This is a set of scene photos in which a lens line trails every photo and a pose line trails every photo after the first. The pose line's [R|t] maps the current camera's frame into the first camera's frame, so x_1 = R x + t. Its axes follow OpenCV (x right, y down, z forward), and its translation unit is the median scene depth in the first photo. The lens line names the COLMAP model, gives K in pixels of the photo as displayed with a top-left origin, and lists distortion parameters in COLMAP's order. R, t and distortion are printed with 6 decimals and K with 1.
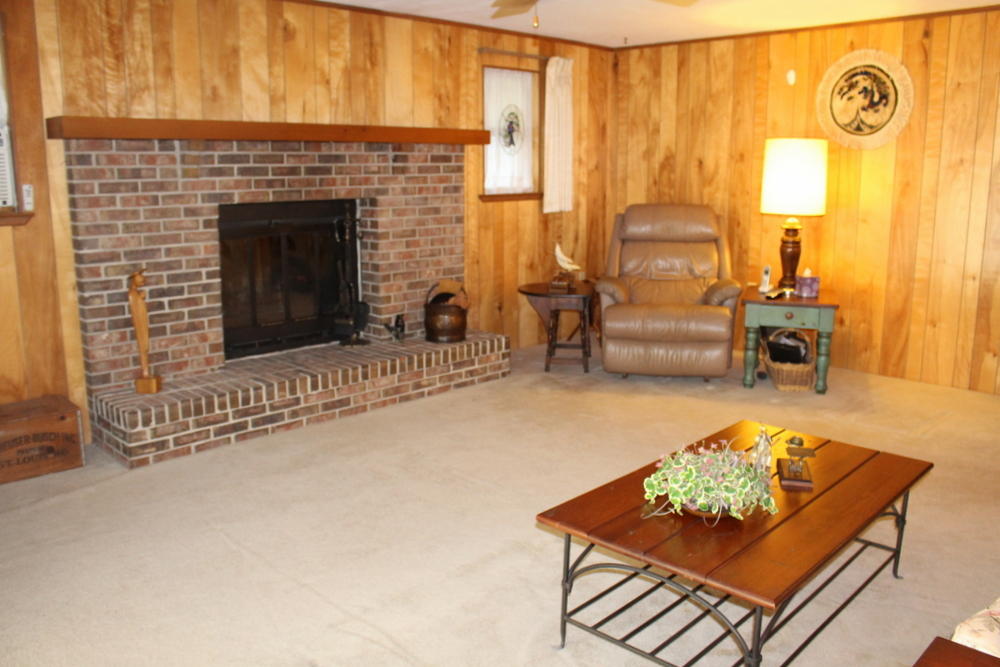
lens RADIAL K [[839.9, 0, 504.1], [0, 839.9, 330.8], [0, 0, 1]] dist [-0.131213, 0.088469]
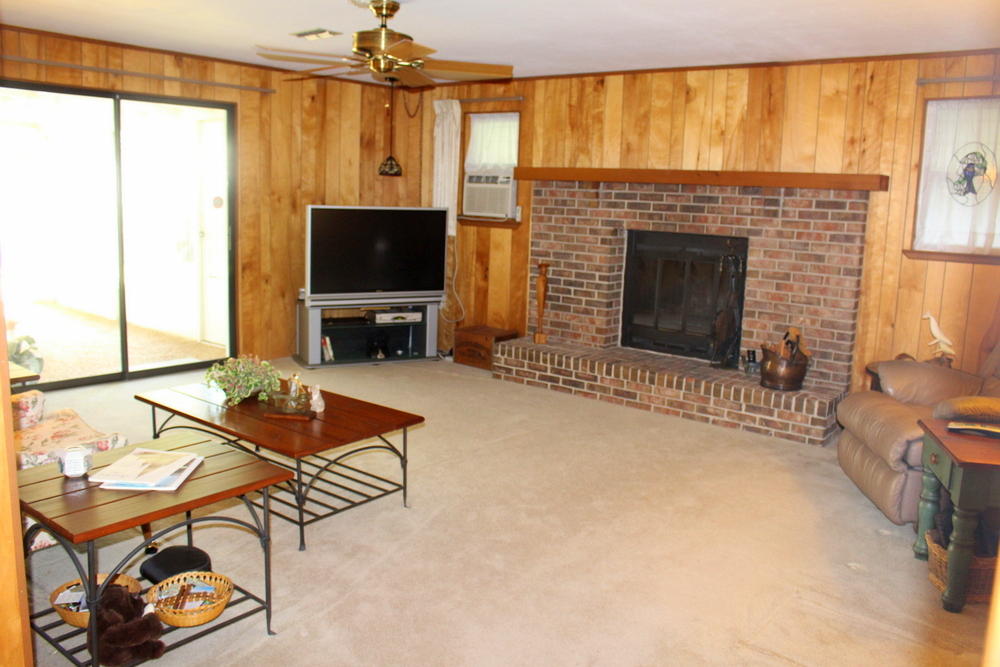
lens RADIAL K [[839.9, 0, 495.2], [0, 839.9, 336.6], [0, 0, 1]] dist [-0.131213, 0.088469]
pose [[0.090833, 0.170002, -0.981248, 0.935203], [-0.224707, 0.963410, 0.146111, -0.125449], [0.970184, 0.207222, 0.125711, 0.606586]]
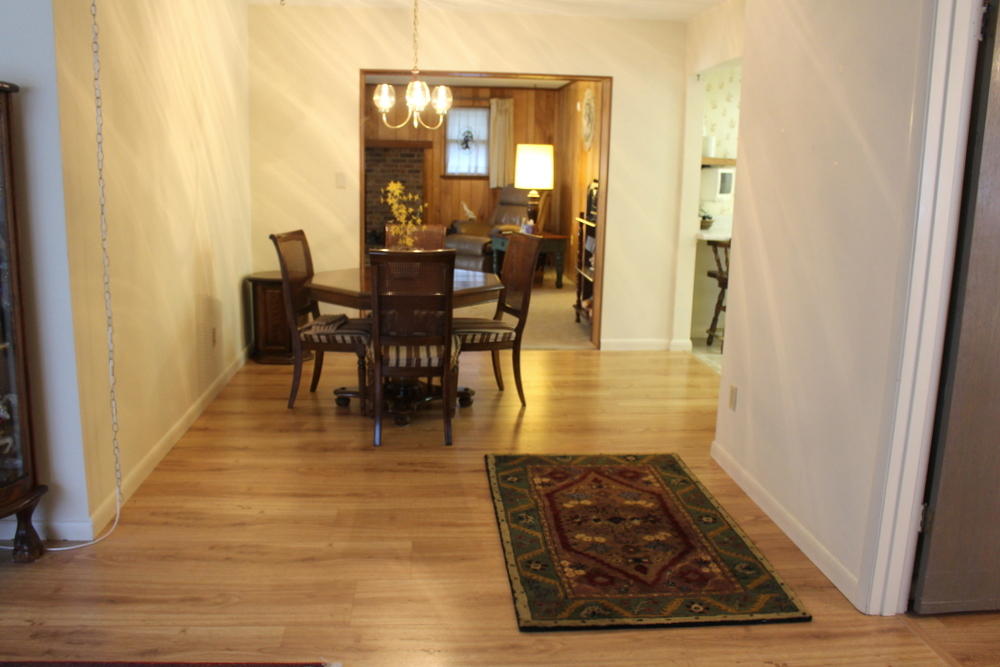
lens RADIAL K [[839.9, 0, 498.8], [0, 839.9, 325.3], [0, 0, 1]] dist [-0.131213, 0.088469]
pose [[0.748737, 0.144768, -0.646866, 1.587610], [-0.152123, 0.987342, 0.044886, 0.076489], [0.645176, 0.064795, 0.761282, -0.373863]]
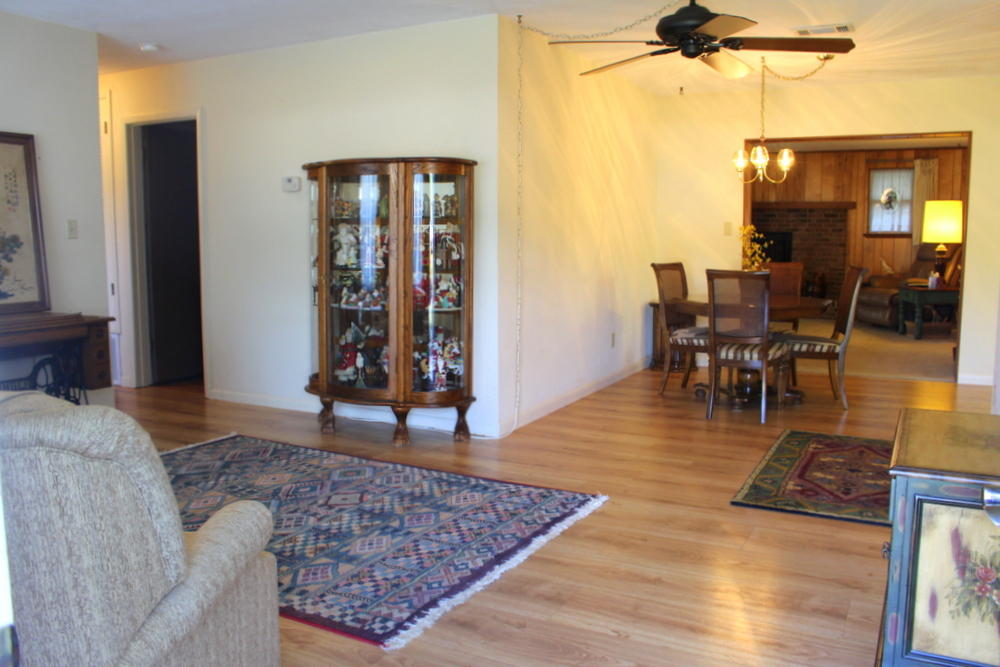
lens RADIAL K [[839.9, 0, 502.5], [0, 839.9, 337.2], [0, 0, 1]] dist [-0.131213, 0.088469]
pose [[0.279106, 0.121244, -0.952575, 1.939181], [-0.185428, 0.980131, 0.070421, 0.118992], [0.942187, 0.156979, 0.296043, -0.410009]]
